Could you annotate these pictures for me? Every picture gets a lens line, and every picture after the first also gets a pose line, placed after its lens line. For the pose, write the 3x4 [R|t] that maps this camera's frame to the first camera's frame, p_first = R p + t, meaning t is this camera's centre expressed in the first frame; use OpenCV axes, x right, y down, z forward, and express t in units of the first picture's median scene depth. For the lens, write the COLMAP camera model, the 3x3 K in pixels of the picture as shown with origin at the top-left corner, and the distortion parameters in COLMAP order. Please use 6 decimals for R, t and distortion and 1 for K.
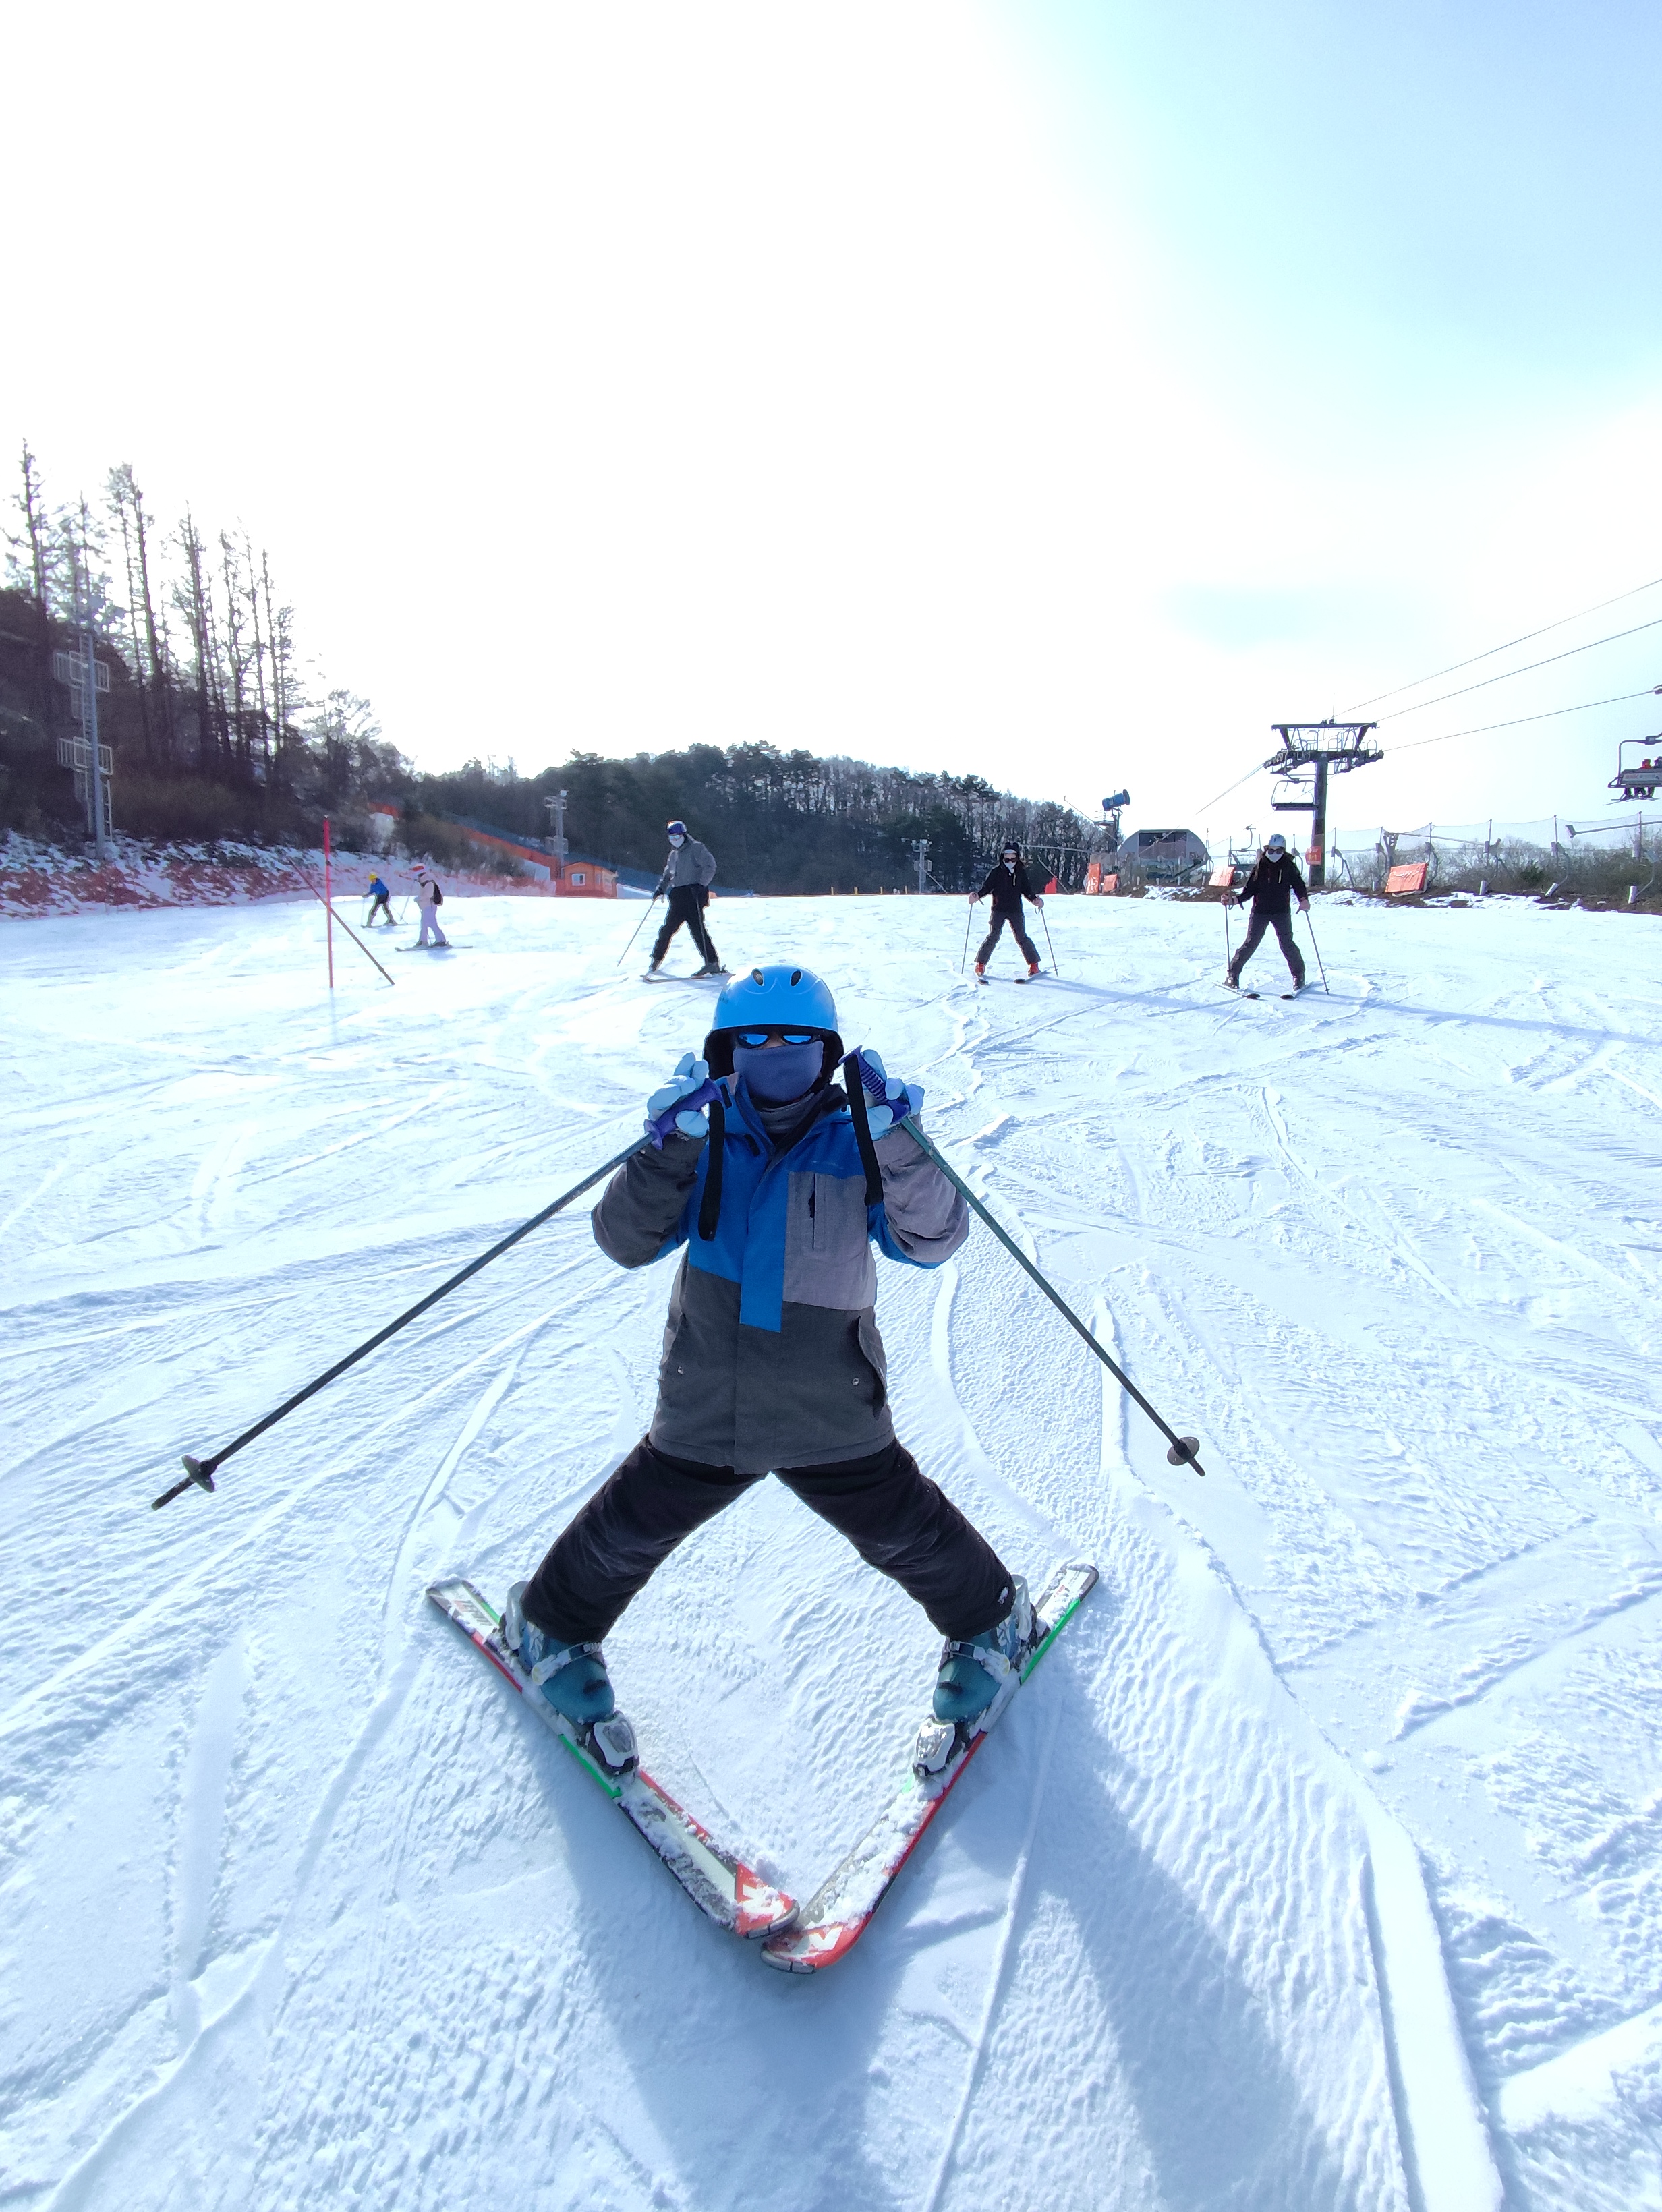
lens RADIAL K [[979.8, 0, 845.8], [0, 979.8, 1104.1], [0, 0, 1]] dist [0.000586, -0.001038]
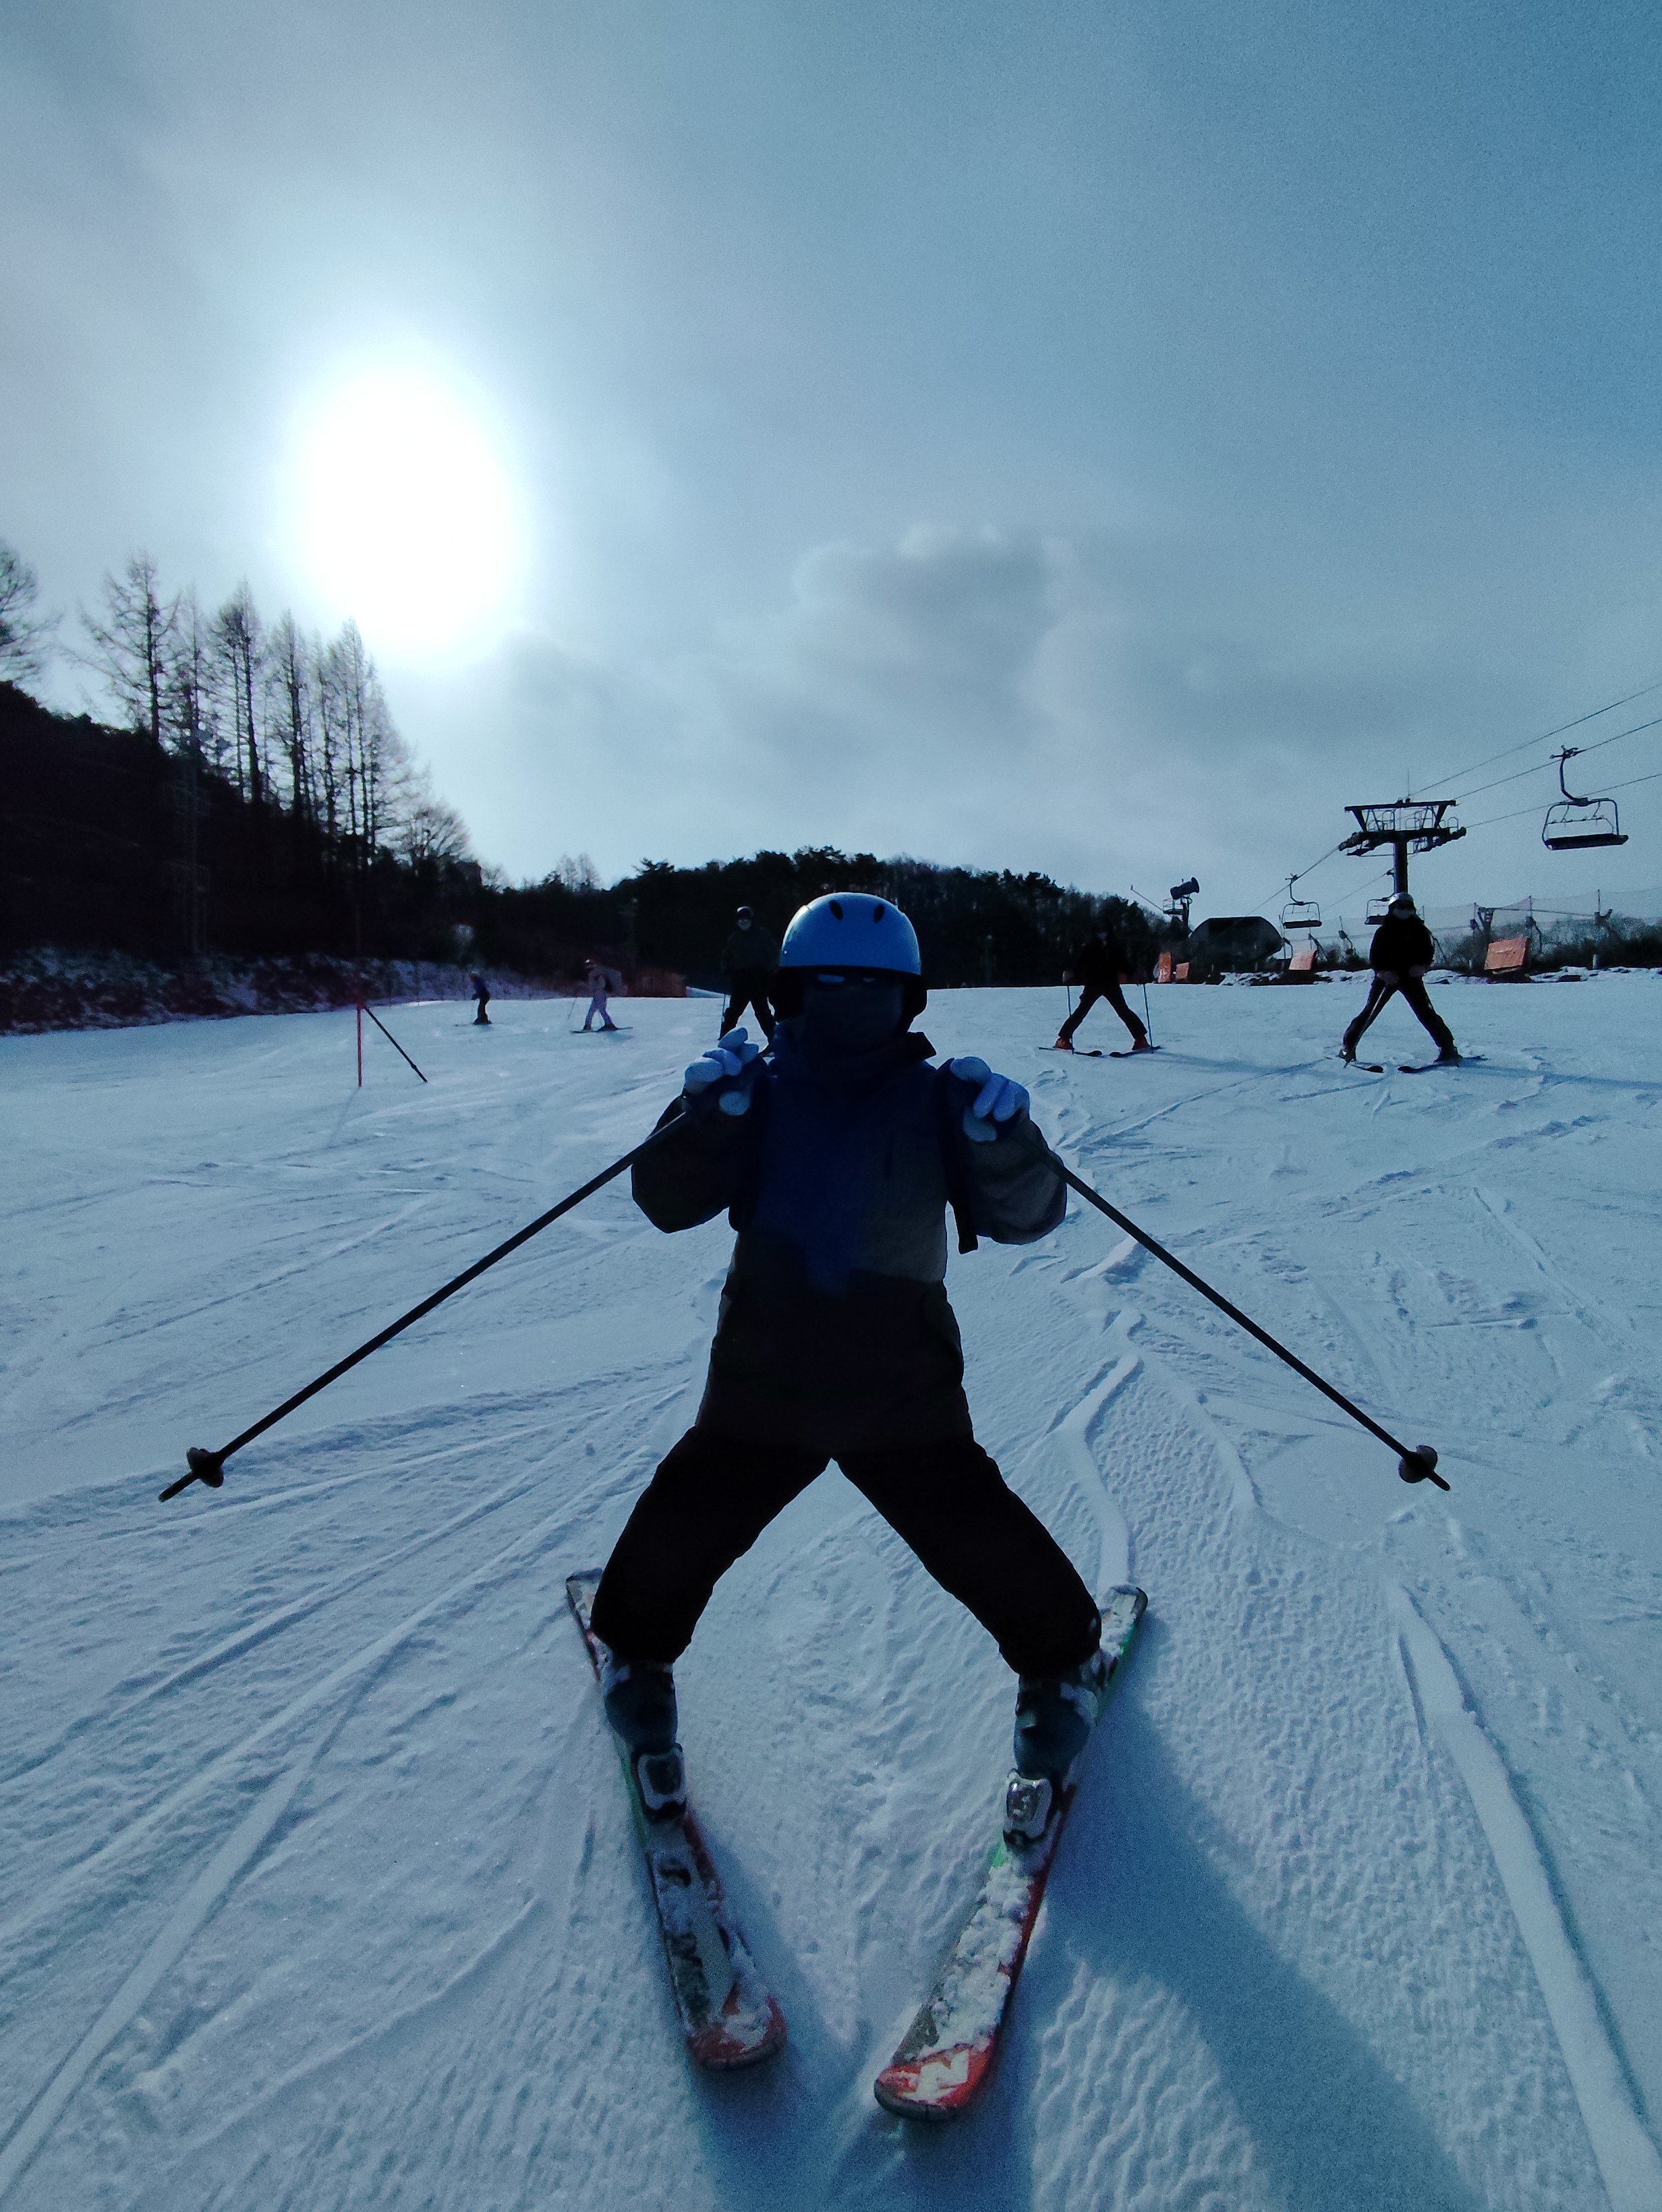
lens RADIAL K [[979.8, 0, 845.8], [0, 979.8, 1104.1], [0, 0, 1]] dist [0.000586, -0.001038]
pose [[0.997522, -0.017078, -0.068251, -0.003942], [0.010306, 0.995096, -0.098380, -0.010301], [0.069596, 0.097433, 0.992806, 0.176809]]
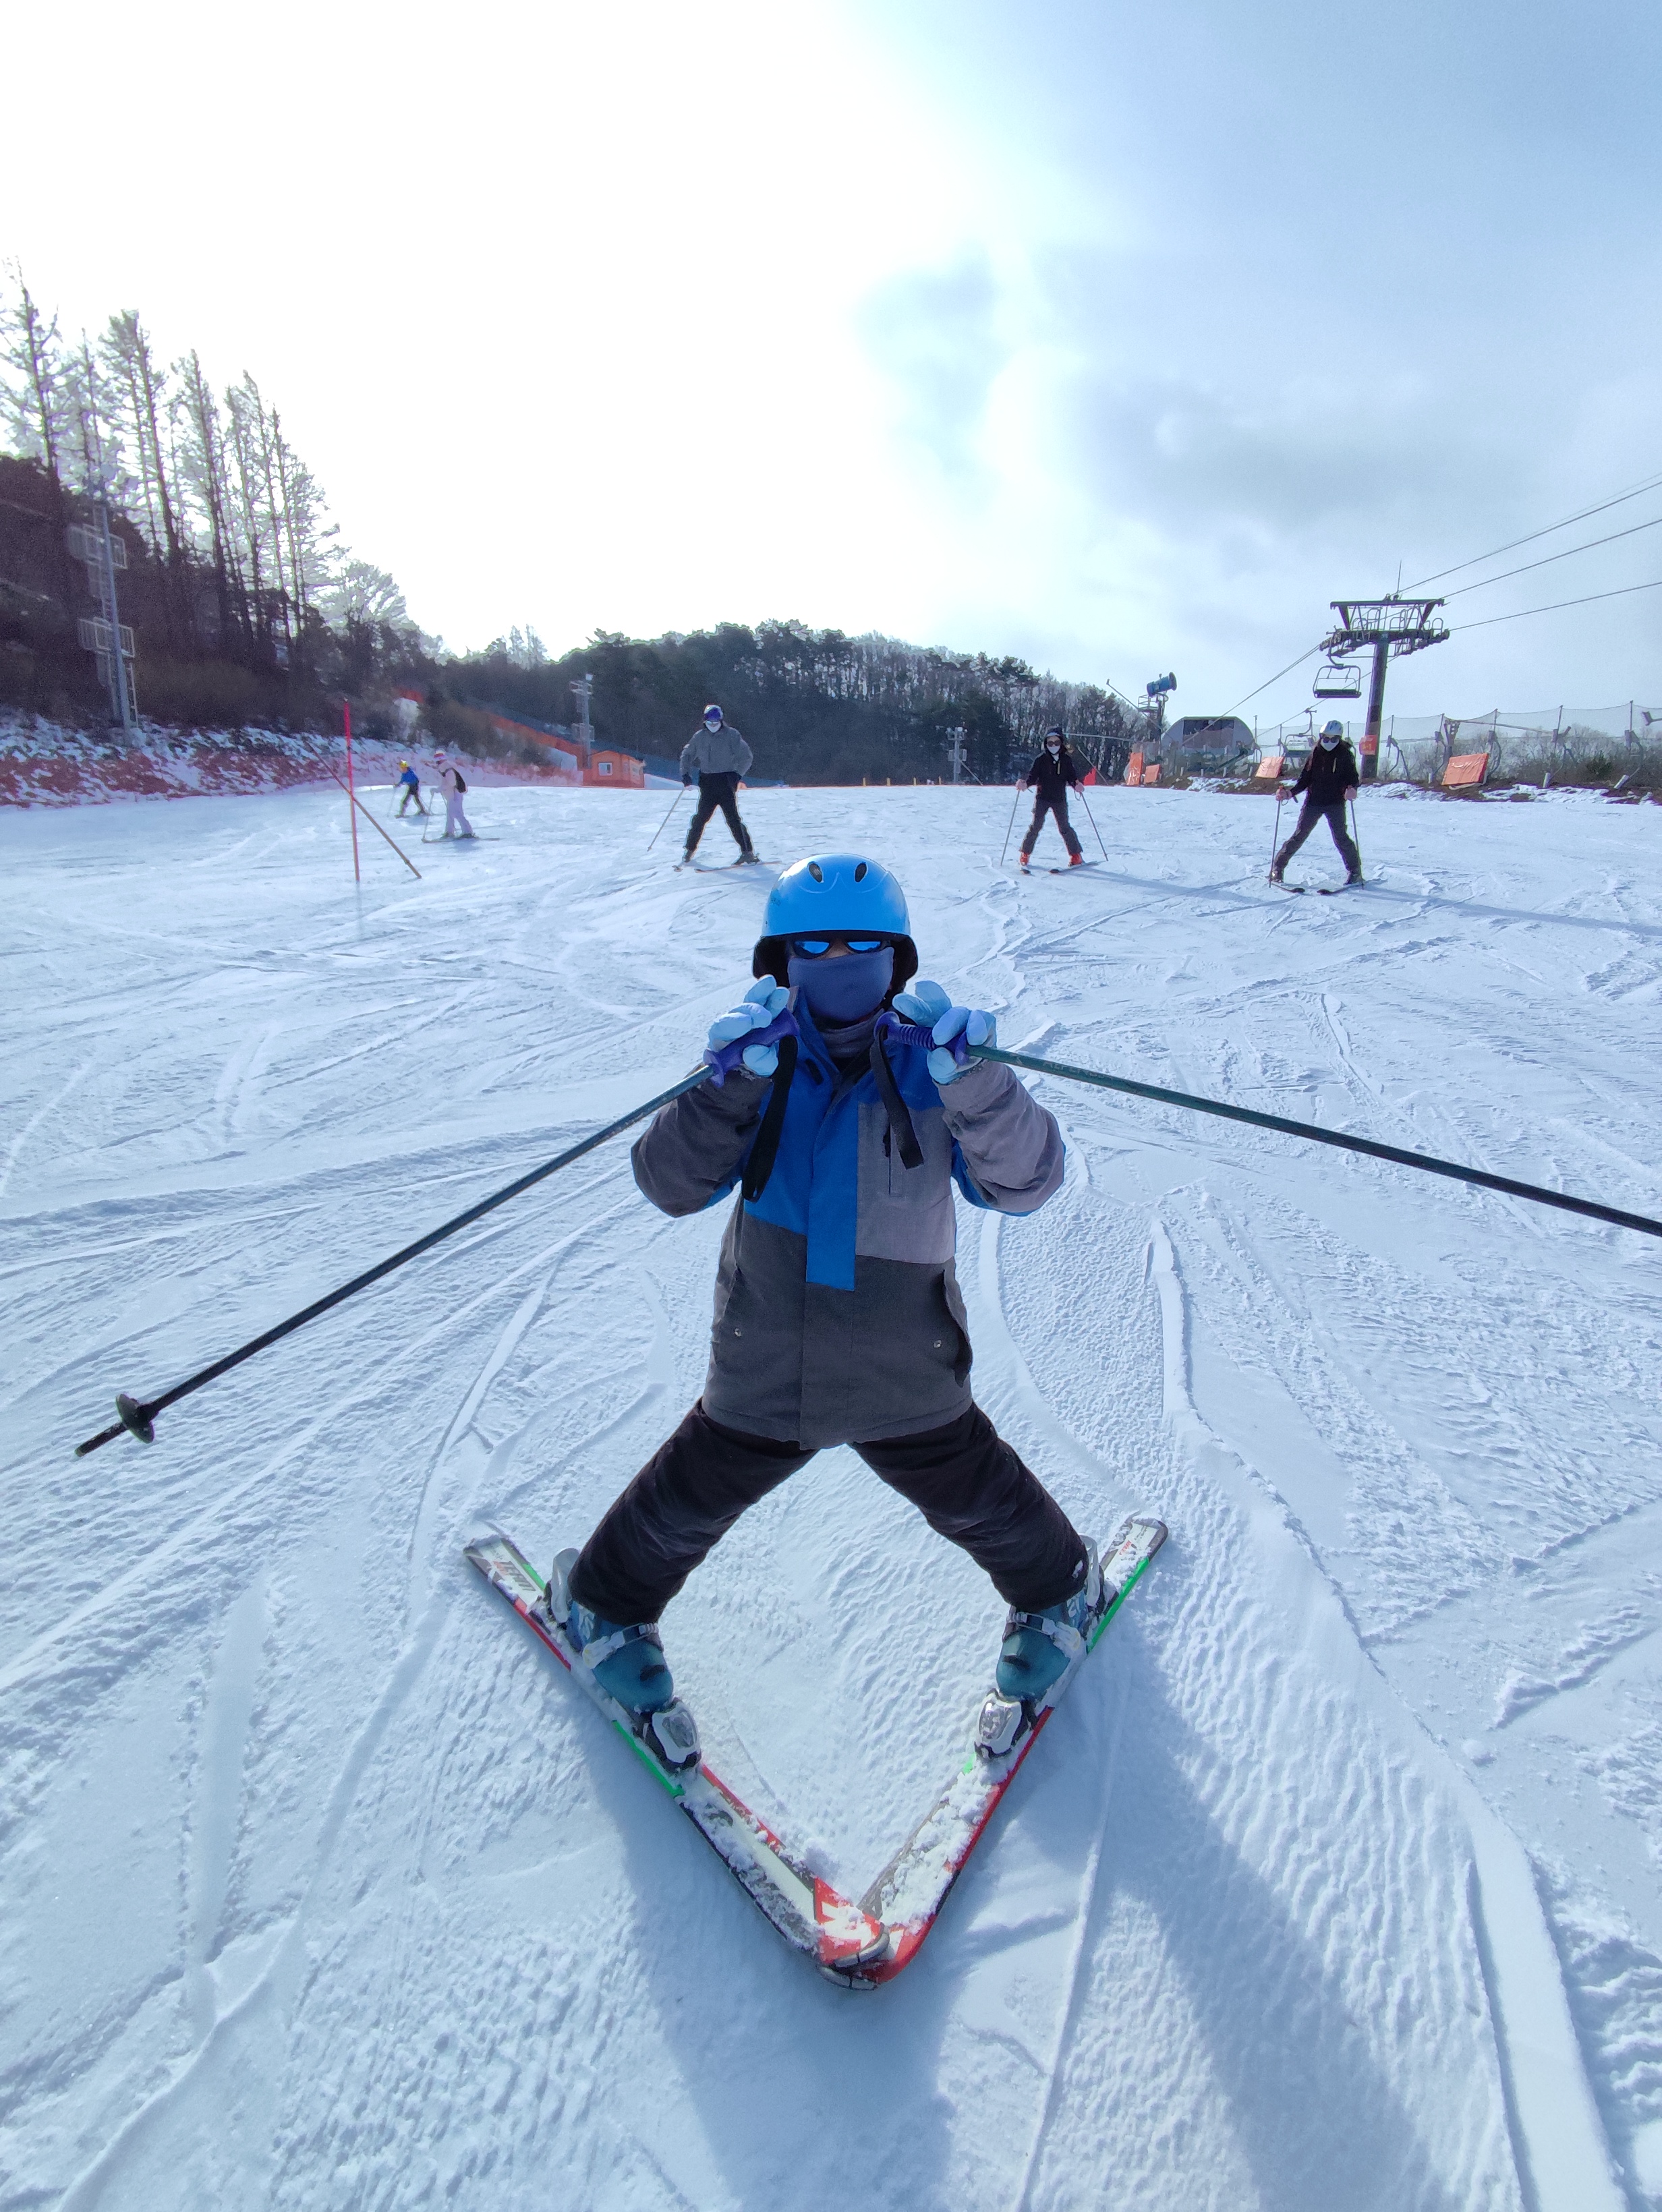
lens RADIAL K [[972.0, 0, 846.0], [0, 972.0, 1106.4], [0, 0, 1]] dist [-0.003420, 0.001028]
pose [[0.999525, 0.012496, -0.028177, -0.006950], [-0.009379, 0.994089, 0.108158, -0.005139], [0.029362, -0.107842, 0.993734, 0.031824]]
